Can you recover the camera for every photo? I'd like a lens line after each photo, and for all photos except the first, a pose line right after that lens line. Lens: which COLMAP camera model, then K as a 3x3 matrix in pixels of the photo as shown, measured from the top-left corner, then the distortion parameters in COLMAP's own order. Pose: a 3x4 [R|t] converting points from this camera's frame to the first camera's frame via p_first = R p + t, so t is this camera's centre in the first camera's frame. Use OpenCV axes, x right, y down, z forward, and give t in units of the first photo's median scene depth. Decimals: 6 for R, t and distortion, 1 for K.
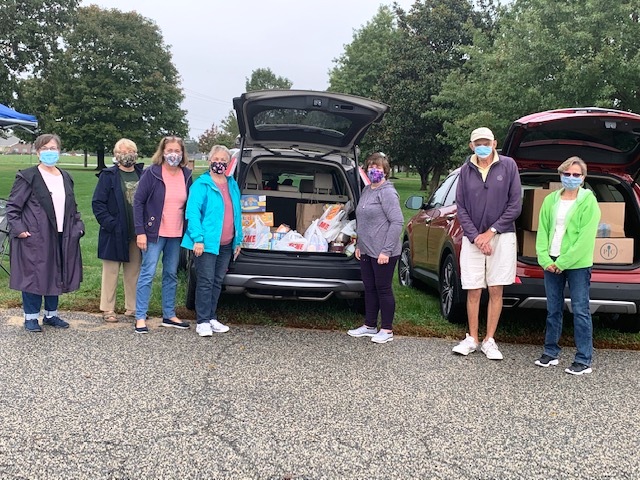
lens RADIAL K [[768.9, 0, 320.0], [0, 768.9, 240.0], [0, 0, 1]] dist [0.045658, -0.021035]
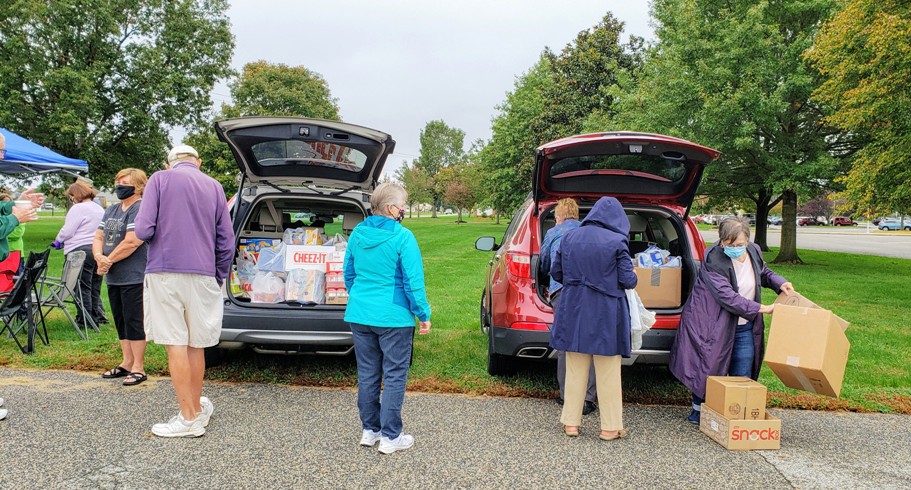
lens RADIAL K [[755.0, 0, 472.1], [0, 755.0, 269.7], [0, 0, 1]] dist [0.068079, 0.001703]
pose [[0.999256, -0.018335, -0.033928, 0.179326], [0.017564, 0.999584, -0.022879, 0.003519], [0.034333, 0.022266, 0.999162, 0.116924]]
